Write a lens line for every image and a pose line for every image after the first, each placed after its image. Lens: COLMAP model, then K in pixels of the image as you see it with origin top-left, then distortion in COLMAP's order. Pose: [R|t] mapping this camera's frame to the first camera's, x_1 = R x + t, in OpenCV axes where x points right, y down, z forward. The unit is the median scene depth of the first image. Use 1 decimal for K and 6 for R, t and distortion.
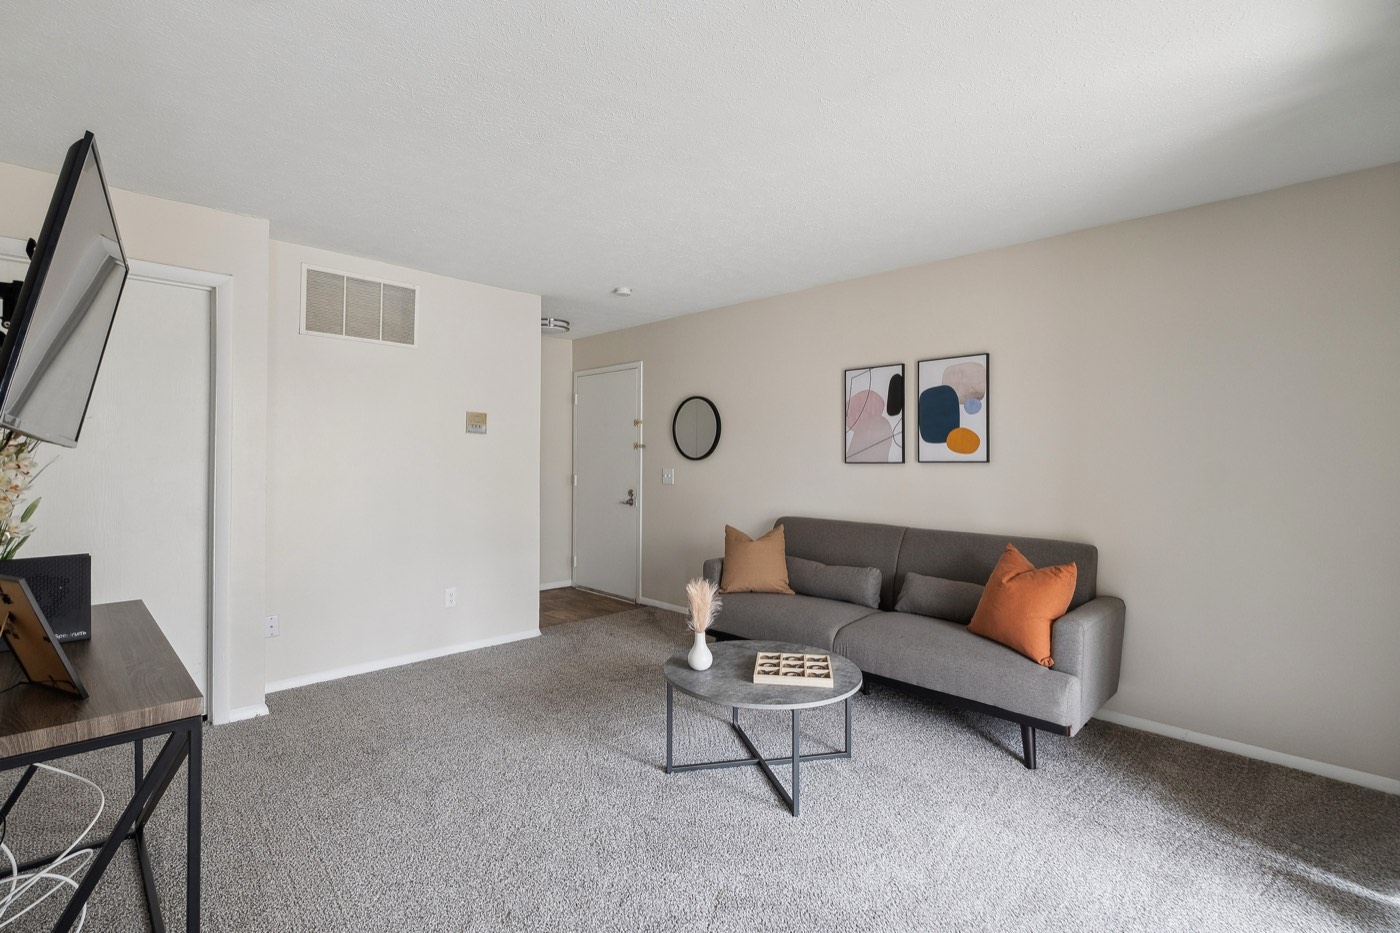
lens RADIAL K [[636.9, 0, 692.8], [0, 636.9, 452.2], [0, 0, 1]] dist [0.000899, 0.000250]
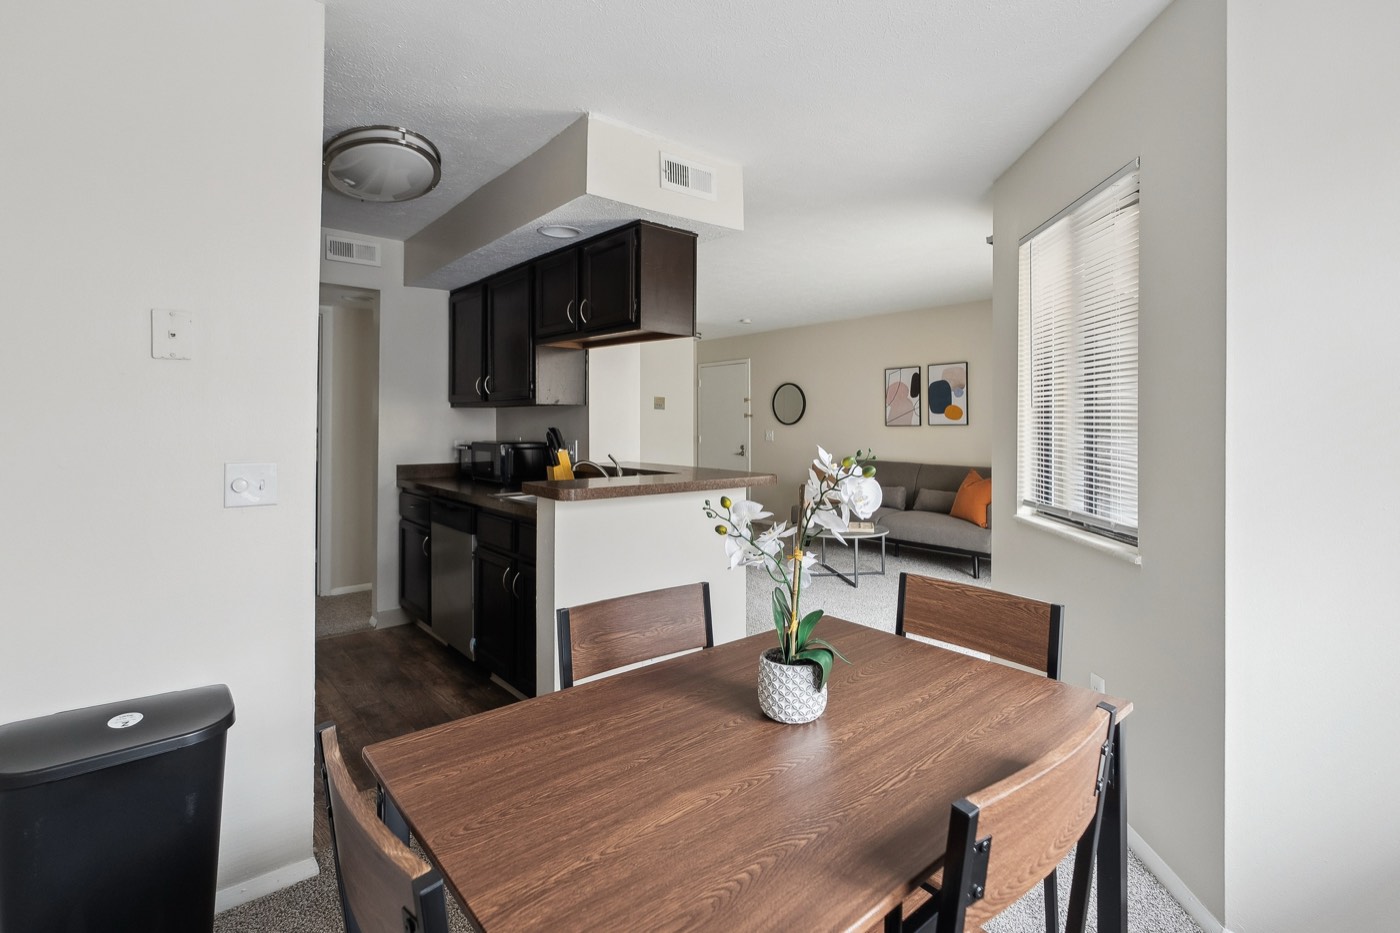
lens RADIAL K [[649.9, 0, 707.2], [0, 649.9, 416.1], [0, 0, 1]] dist [0.001080, 0.000184]
pose [[0.997960, -0.006652, -0.063495, -0.121102], [0.006448, 0.999973, -0.003428, -0.006269], [0.063516, 0.003011, 0.997976, -0.751048]]
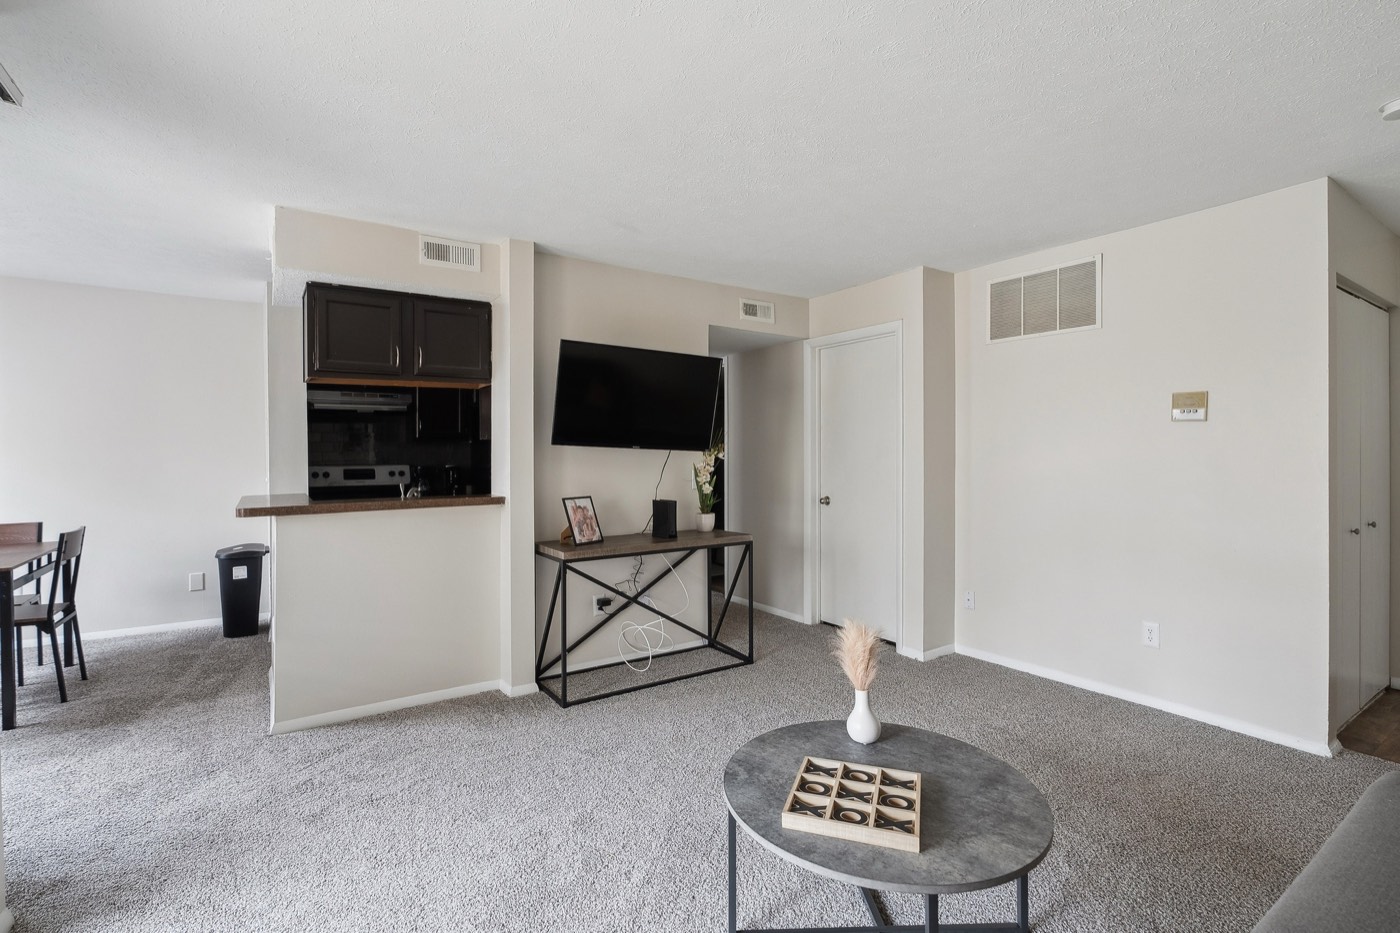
lens RADIAL K [[647.9, 0, 704.6], [0, 647.9, 432.1], [0, 0, 1]] dist [-0.000793, 0.000394]
pose [[-0.167919, -0.038863, -0.985034, 0.533899], [0.013323, 0.999042, -0.041686, 0.008280], [0.985711, -0.020124, -0.167240, 0.639749]]
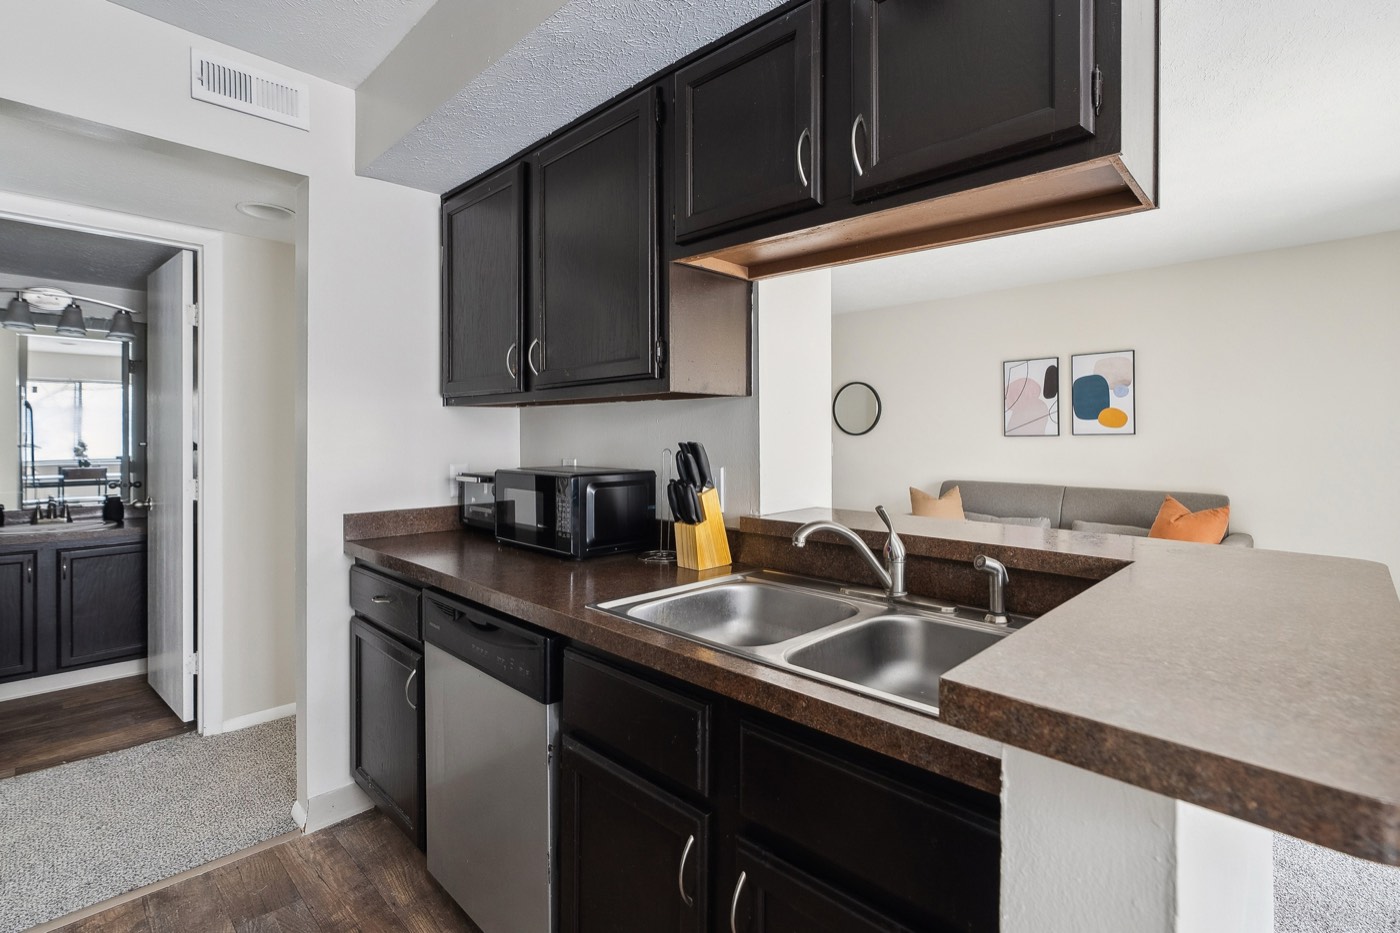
lens RADIAL K [[647.9, 0, 704.6], [0, 647.9, 432.1], [0, 0, 1]] dist [-0.000793, 0.000394]
pose [[0.999768, -0.009455, 0.019369, -0.402007], [0.009356, 0.999943, 0.005187, -0.003797], [-0.019417, -0.005005, 0.999799, -0.274458]]
